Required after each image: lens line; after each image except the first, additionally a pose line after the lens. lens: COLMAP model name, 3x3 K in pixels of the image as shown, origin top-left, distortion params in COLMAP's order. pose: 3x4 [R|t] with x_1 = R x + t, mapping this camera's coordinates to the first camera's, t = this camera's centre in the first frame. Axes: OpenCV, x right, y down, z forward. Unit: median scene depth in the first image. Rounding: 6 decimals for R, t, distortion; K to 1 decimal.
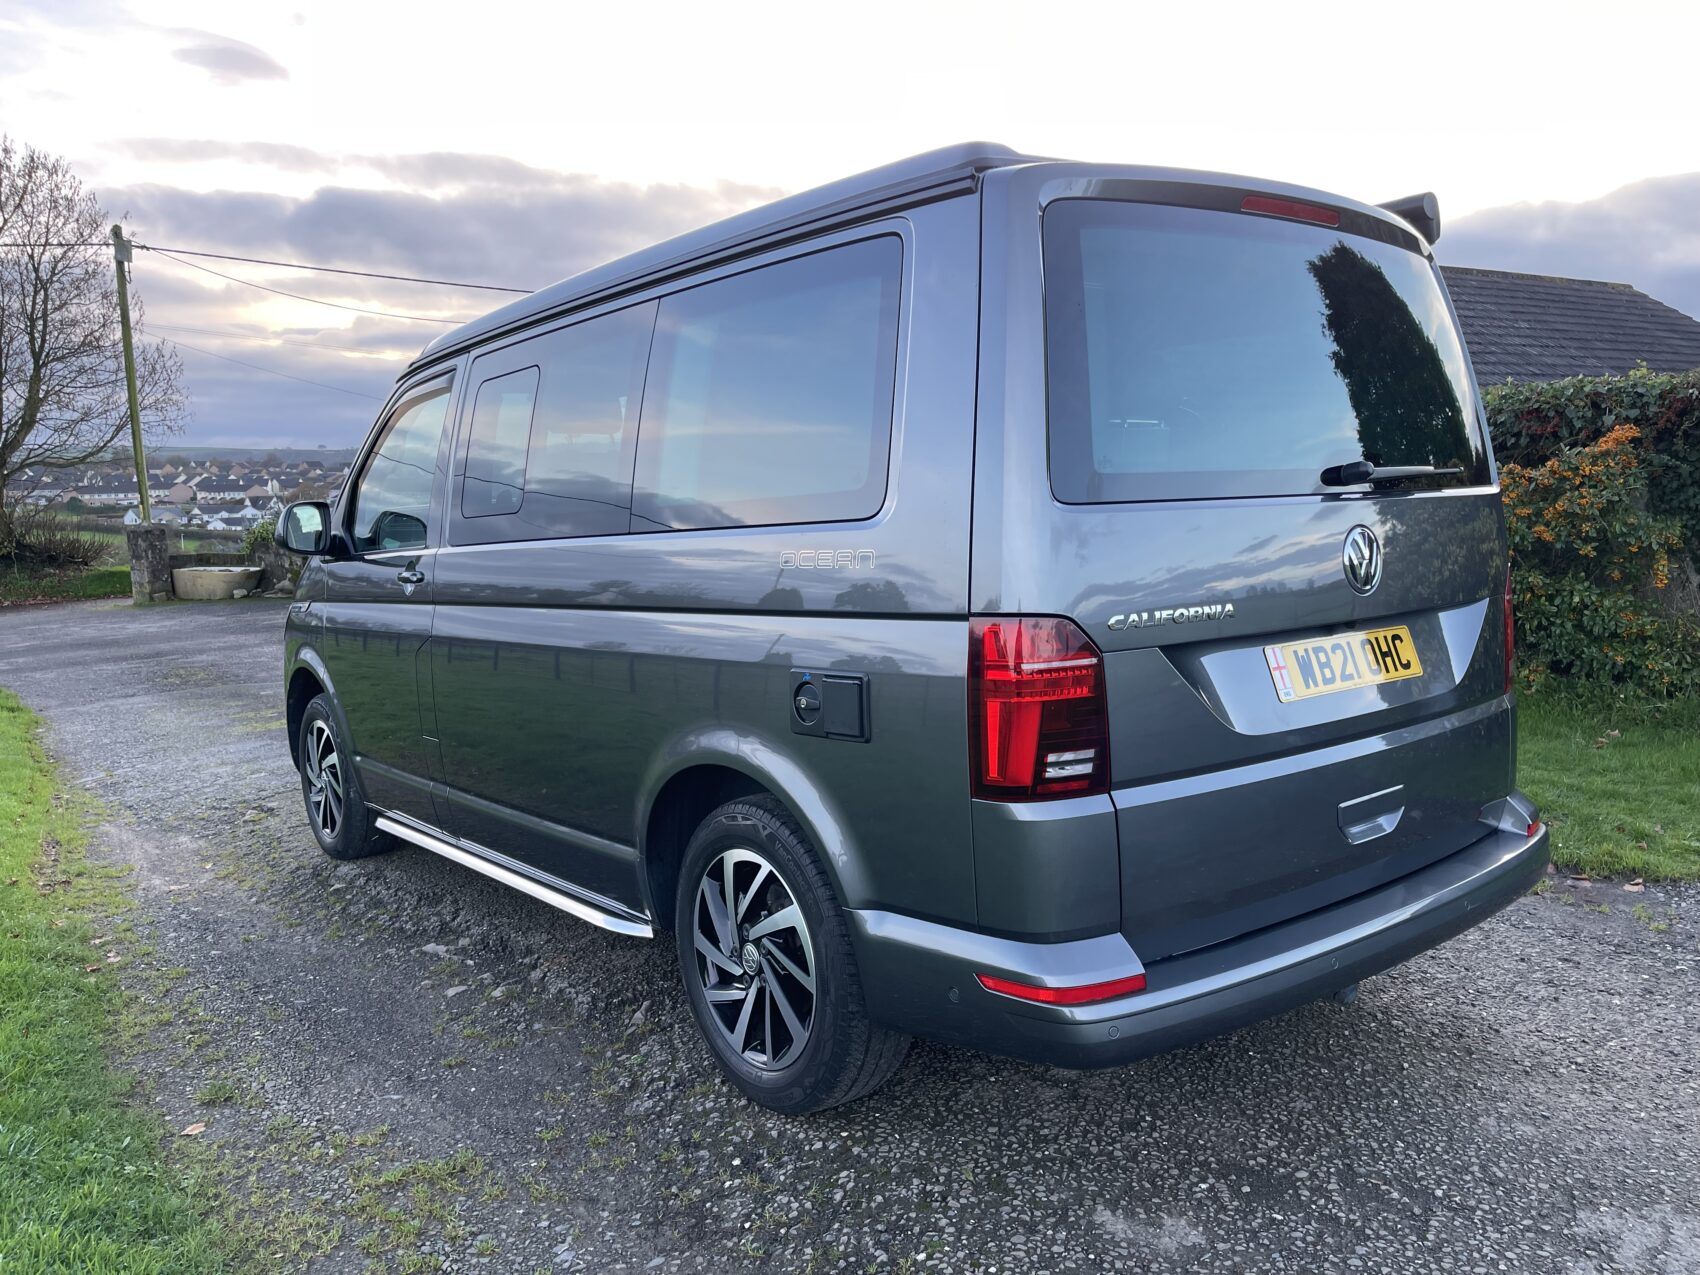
lens RADIAL K [[1284.0, 0, 862.1], [0, 1284.0, 646.4], [0, 0, 1]] dist [0.093713, -0.121684]
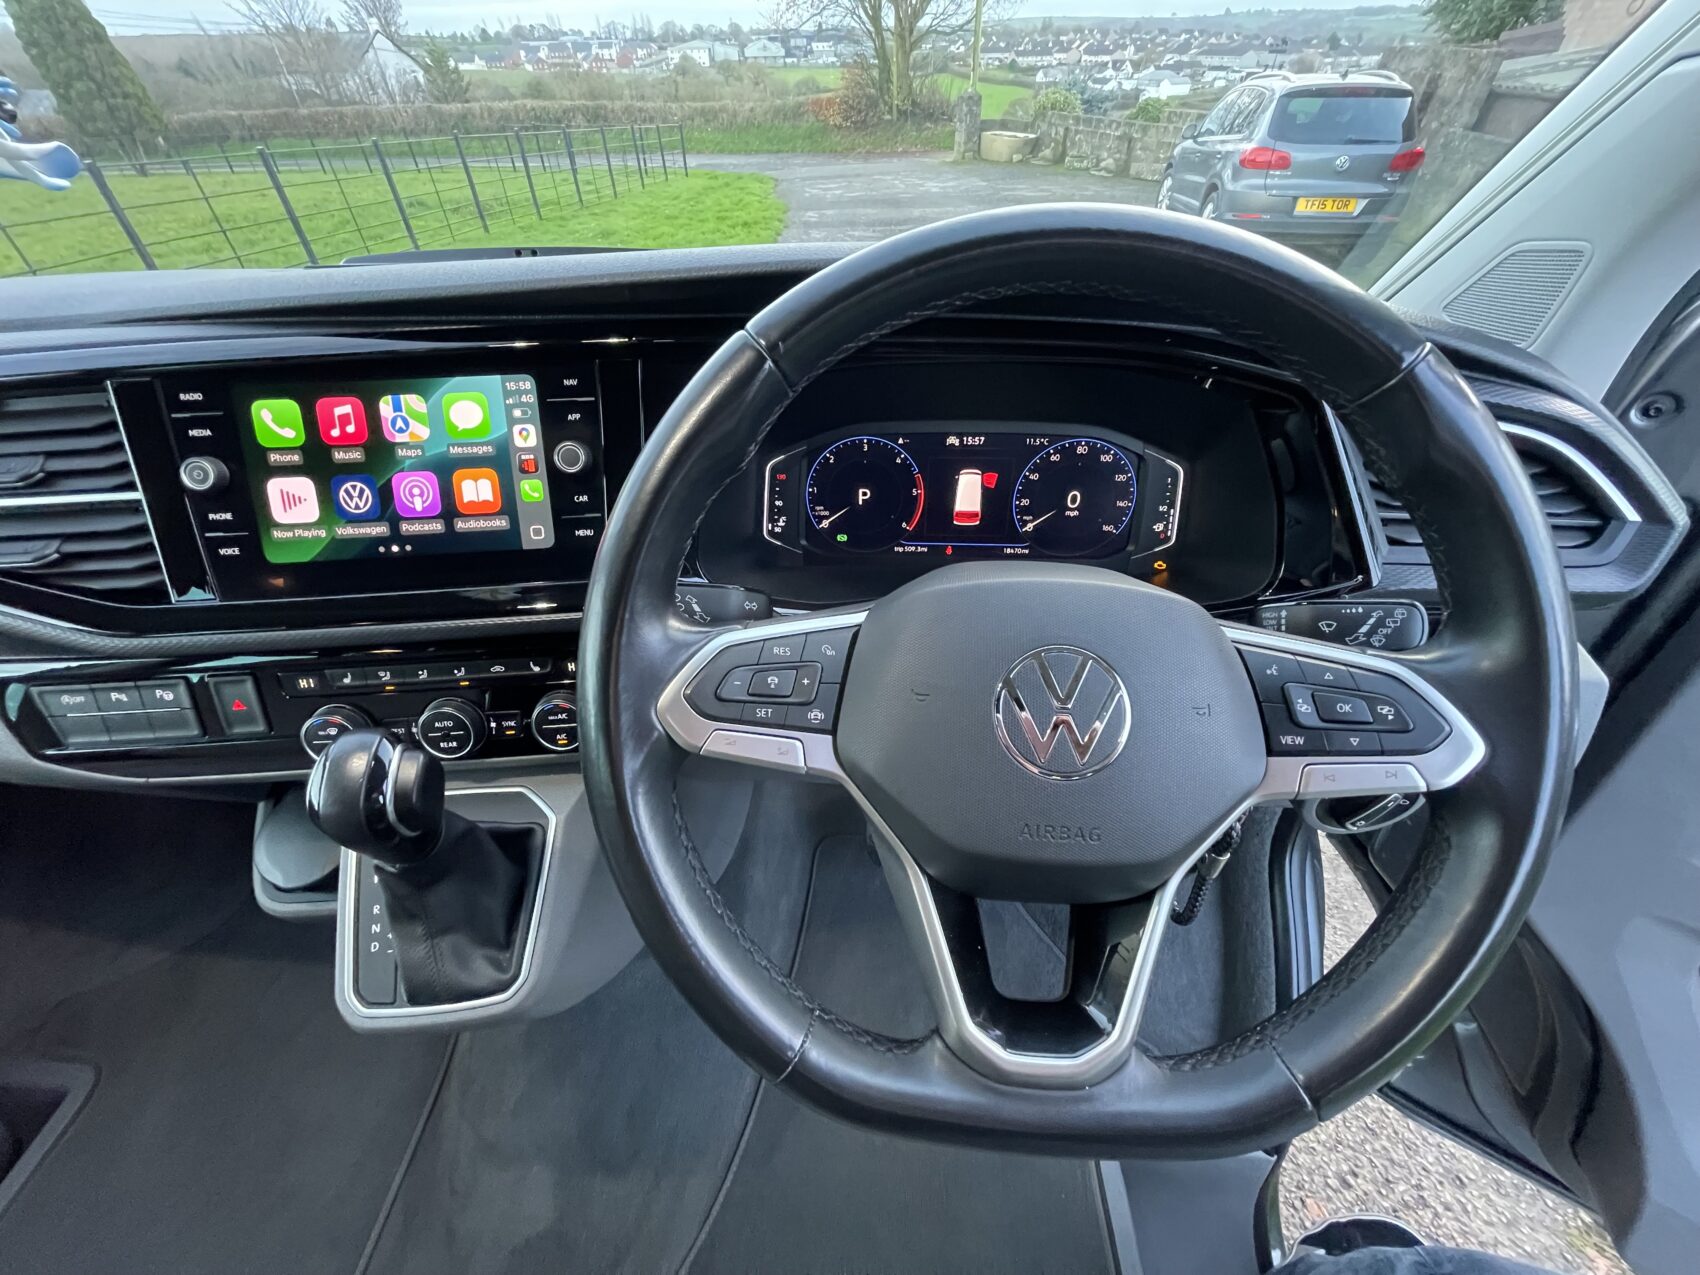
lens RADIAL K [[685.7, 0, 850.0], [0, 685.7, 637.5], [0, 0, 1]] dist [-0.004219, 0.002686]
pose [[0.745136, 0.439573, -0.501546, -0.170552], [-0.088724, 0.810695, 0.578707, -0.198382], [0.660984, -0.386716, 0.643079, 1.392263]]
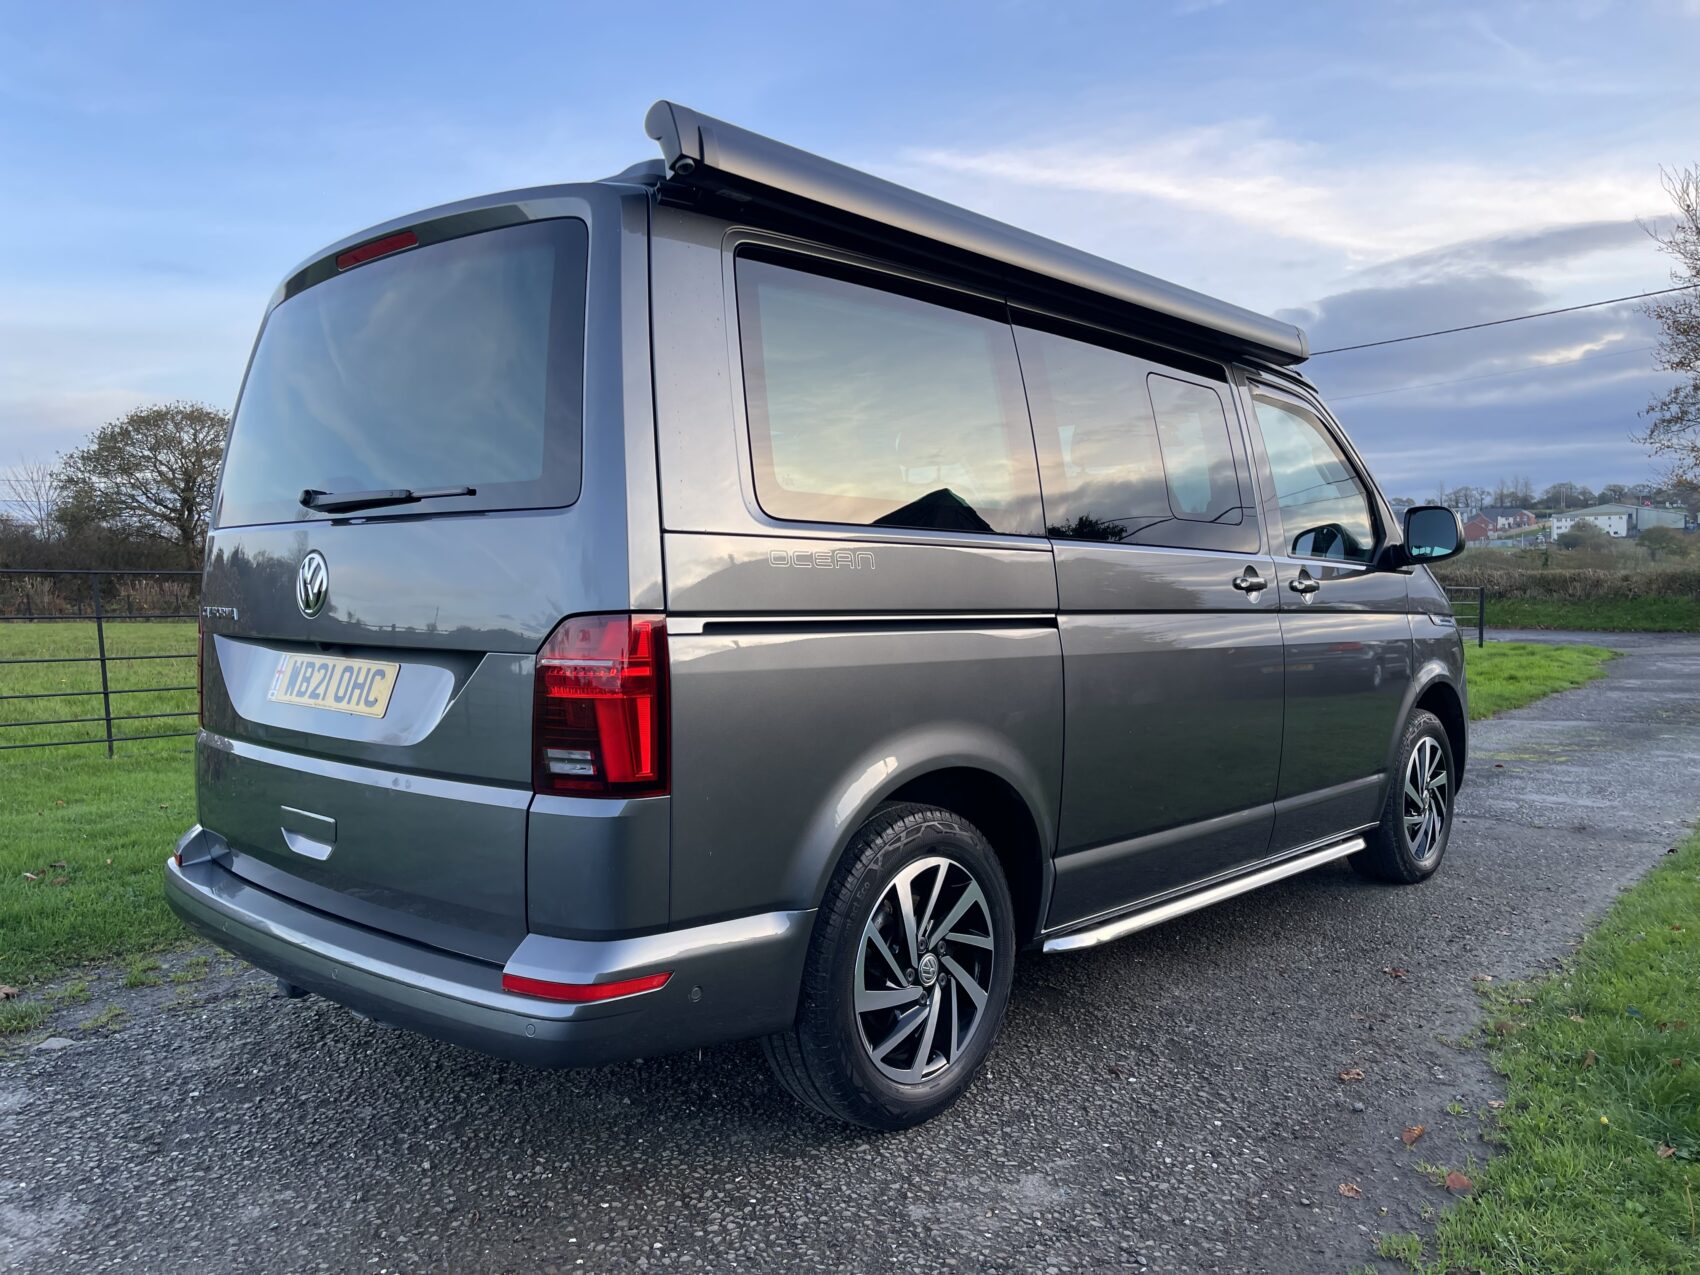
lens RADIAL K [[1279.9, 0, 839.8], [0, 1279.9, 644.4], [0, 0, 1]] dist [0.082572, -0.111246]
pose [[0.139570, 0.088273, -0.986270, 1.023221], [-0.103809, 0.991835, 0.074081, -0.102506], [0.984756, 0.092044, 0.147594, 0.866329]]
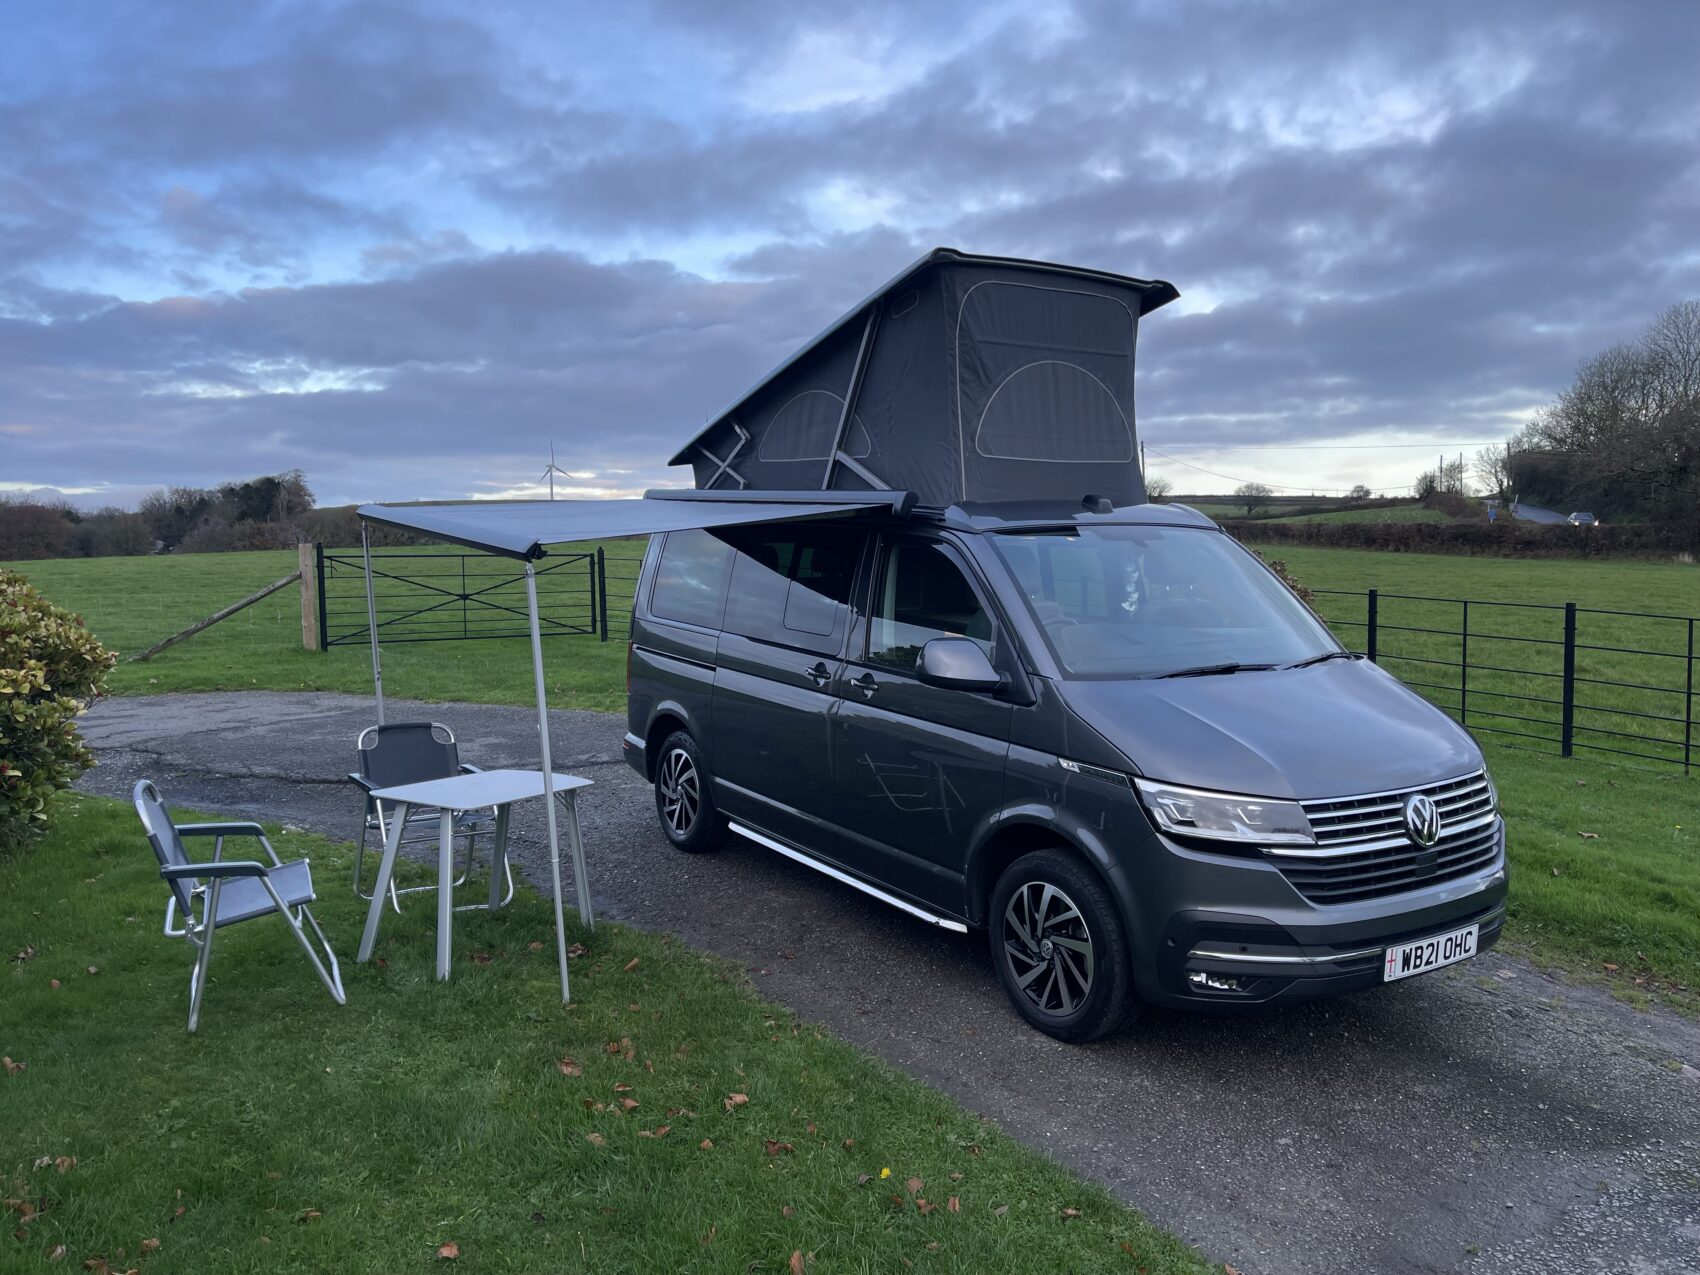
lens RADIAL K [[1287.3, 0, 853.8], [0, 1287.3, 644.0], [0, 0, 1]] dist [0.086437, -0.112720]
pose [[-0.994672, 0.020360, 0.101063, -0.090630], [0.039892, 0.979951, 0.195206, -0.434457], [-0.095062, 0.198198, -0.975541, 2.767776]]
